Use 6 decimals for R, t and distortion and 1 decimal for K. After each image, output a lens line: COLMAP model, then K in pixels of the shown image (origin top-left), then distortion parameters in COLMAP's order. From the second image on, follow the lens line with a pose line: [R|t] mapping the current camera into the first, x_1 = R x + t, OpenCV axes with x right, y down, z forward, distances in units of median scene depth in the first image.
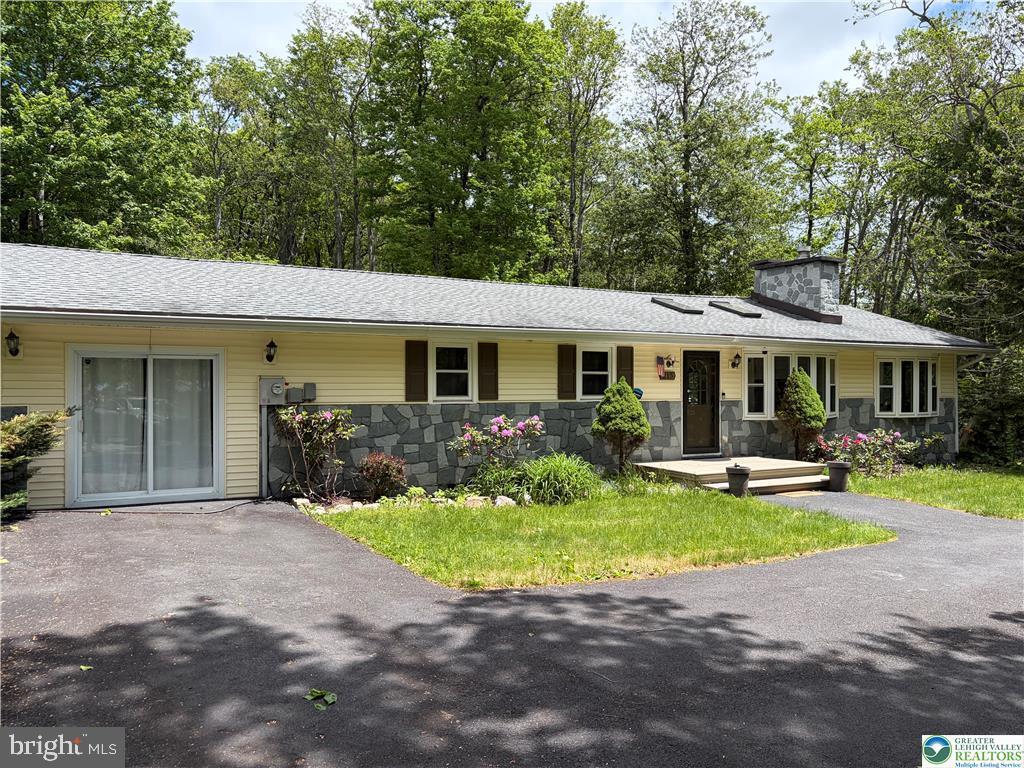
lens RADIAL K [[769.5, 0, 511.3], [0, 769.5, 384.5], [0, 0, 1]] dist [0.063644, -0.071217]
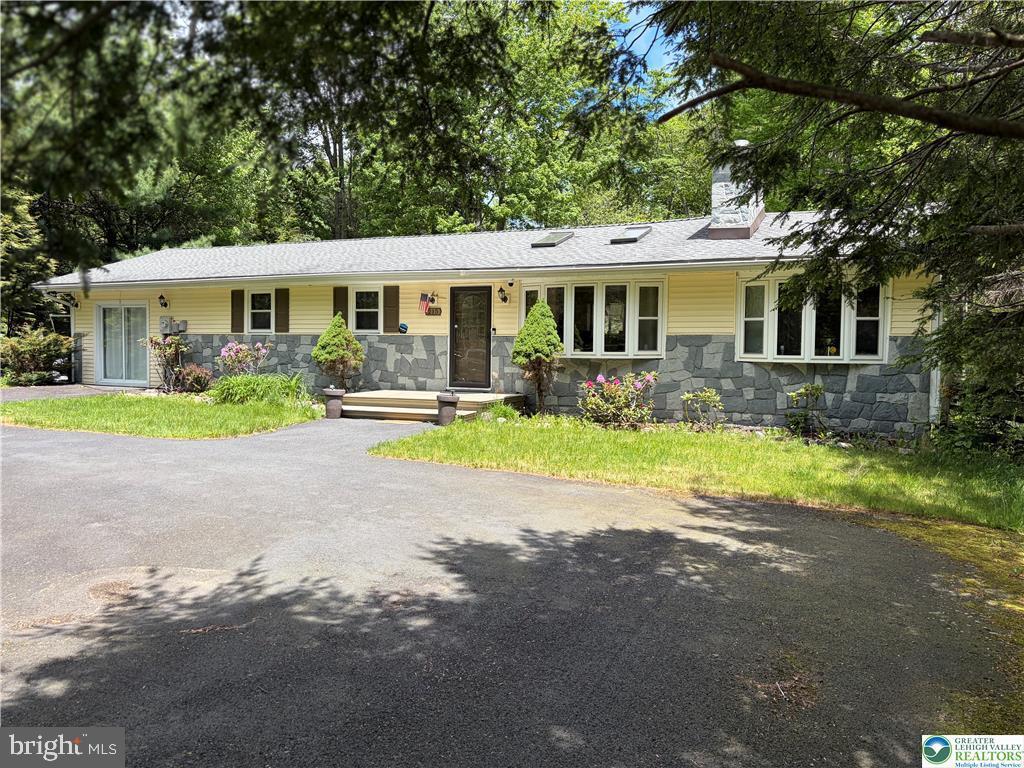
lens RADIAL K [[769.5, 0, 514.7], [0, 769.5, 380.5], [0, 0, 1]] dist [0.063644, -0.071217]
pose [[0.606269, 0.051973, -0.793560, 1.113568], [0.001782, 0.997771, 0.066710, 0.012875], [0.795258, -0.041858, 0.604825, 0.445796]]
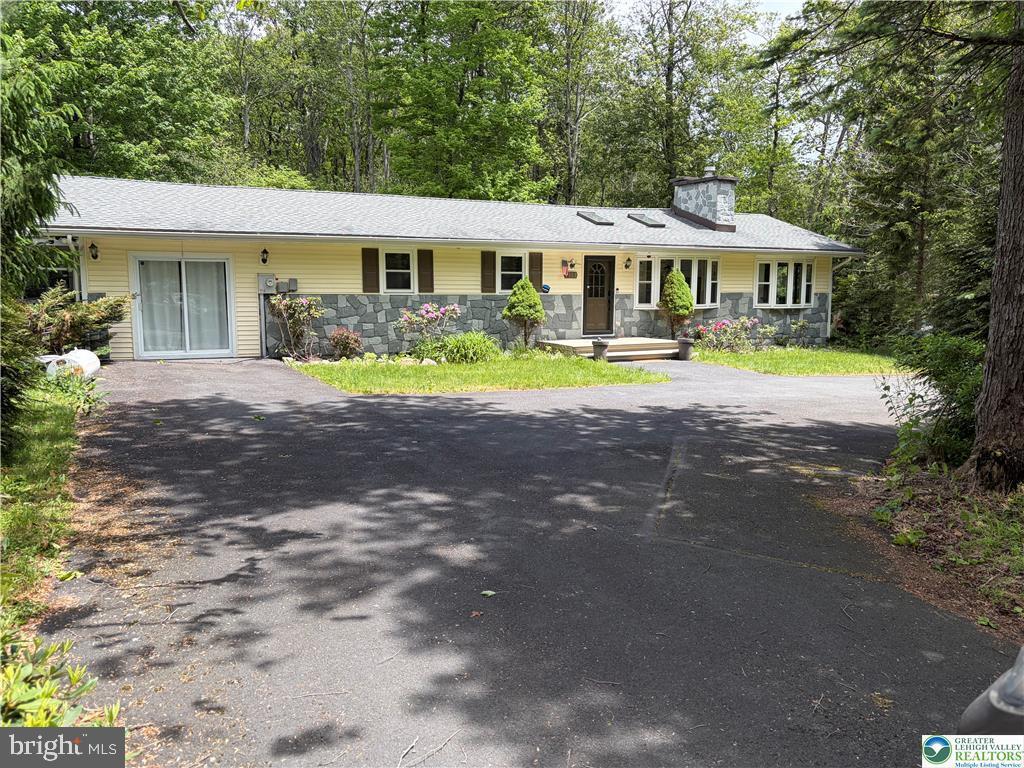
lens RADIAL K [[769.5, 0, 506.6], [0, 769.5, 385.8], [0, 0, 1]] dist [0.063644, -0.071217]
pose [[0.998350, 0.008939, -0.056717, 0.169640], [-0.001591, 0.991733, 0.128309, 0.007783], [0.057395, -0.128007, 0.990111, -0.329334]]
